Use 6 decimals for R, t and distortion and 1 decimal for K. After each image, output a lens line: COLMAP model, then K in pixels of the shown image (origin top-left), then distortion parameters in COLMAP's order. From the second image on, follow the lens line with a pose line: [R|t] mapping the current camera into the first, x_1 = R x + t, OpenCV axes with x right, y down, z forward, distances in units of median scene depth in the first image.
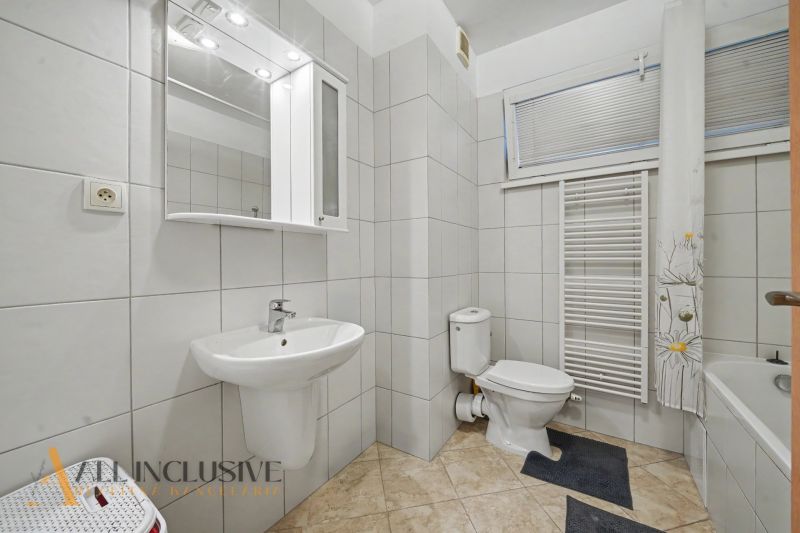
lens RADIAL K [[298.4, 0, 405.9], [0, 298.4, 264.2], [0, 0, 1]] dist [-0.001816, -0.000145]
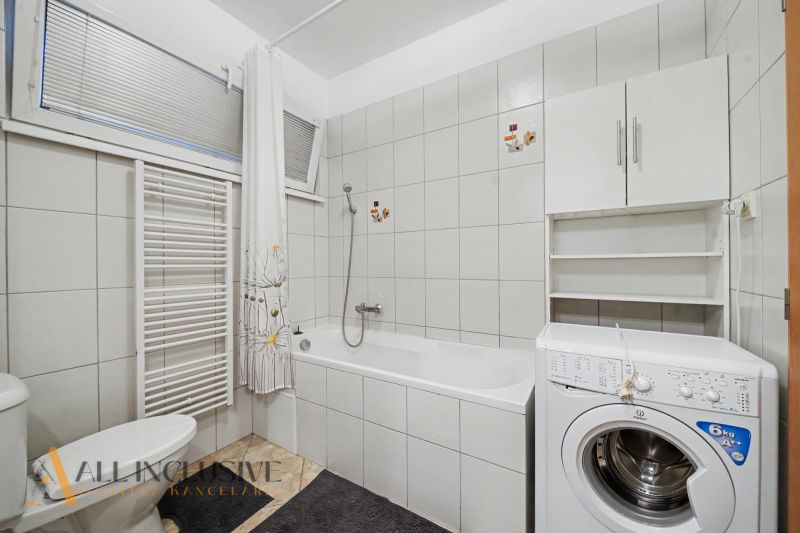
lens RADIAL K [[298.4, 0, 405.9], [0, 298.4, 264.2], [0, 0, 1]] dist [-0.001816, -0.000145]
pose [[-0.016957, 0.005526, 0.999841, -0.249546], [0.022009, 0.999745, -0.005152, -0.004927], [-0.999614, 0.021918, -0.017075, 0.401141]]
